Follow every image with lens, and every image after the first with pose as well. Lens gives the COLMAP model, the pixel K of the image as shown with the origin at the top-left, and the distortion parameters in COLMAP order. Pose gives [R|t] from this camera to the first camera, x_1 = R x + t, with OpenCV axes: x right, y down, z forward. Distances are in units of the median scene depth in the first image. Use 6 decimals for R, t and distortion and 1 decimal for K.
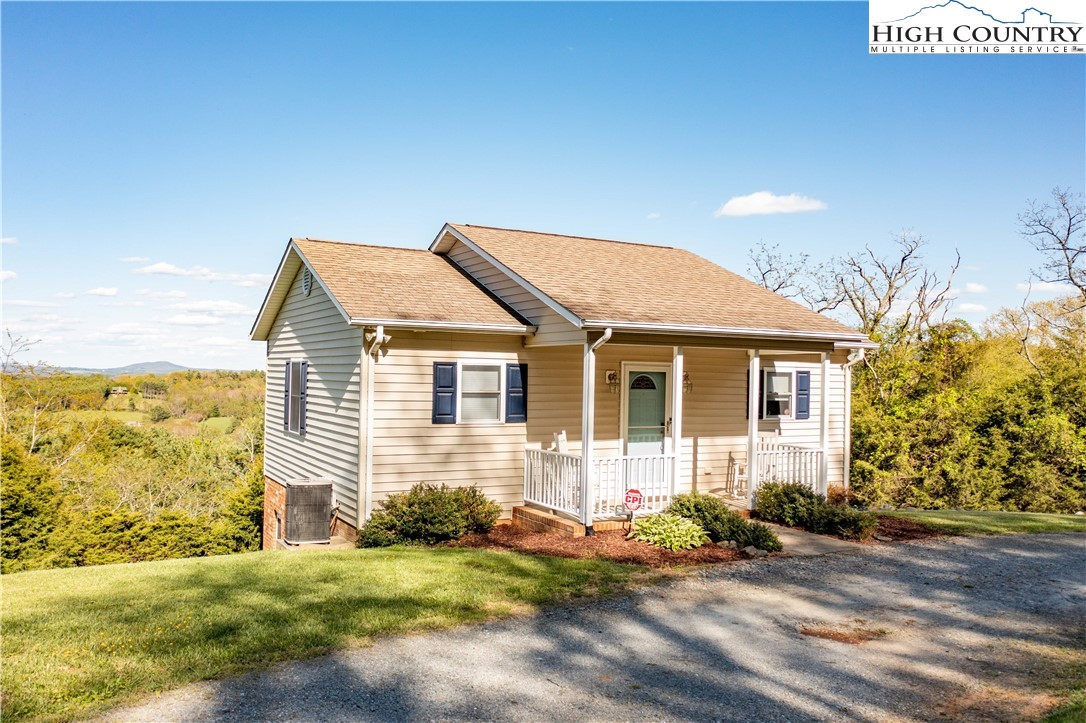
lens RADIAL K [[851.2, 0, 543.0], [0, 851.2, 361.5], [0, 0, 1]] dist [-0.042834, -0.002912]
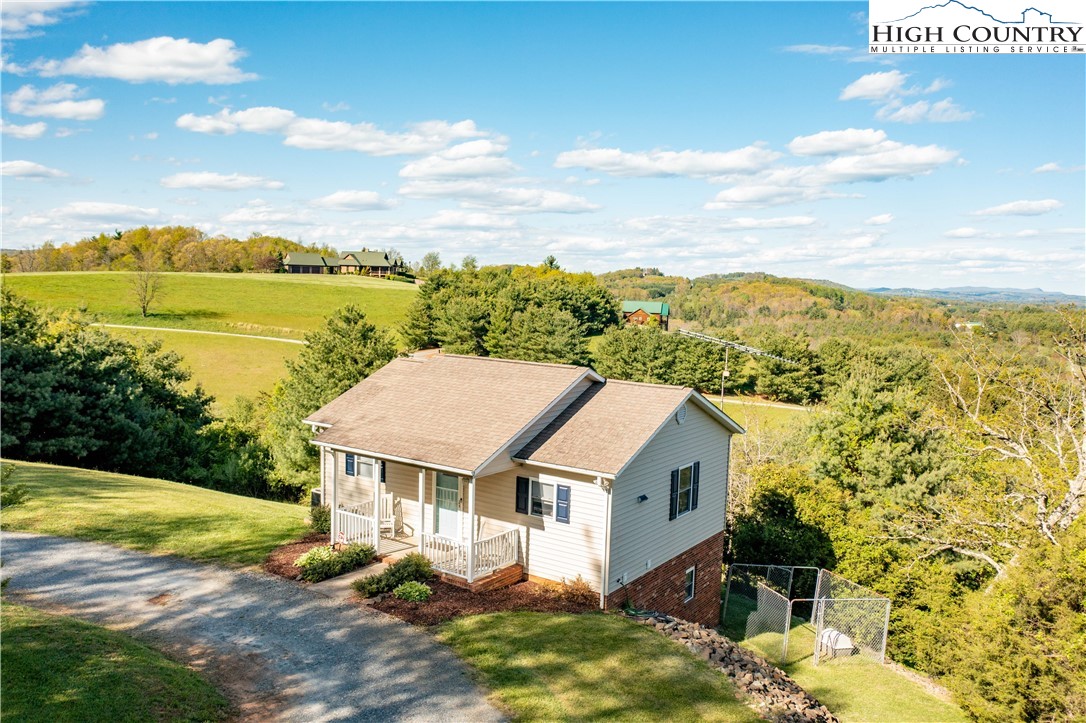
lens RADIAL K [[857.8, 0, 543.0], [0, 857.8, 361.5], [0, 0, 1]] dist [-0.034674, 0.002622]
pose [[0.449156, 0.080754, -0.889796, 1.698419], [-0.007072, 0.996197, 0.086840, -0.338258], [0.893425, -0.032712, 0.448019, 0.508538]]
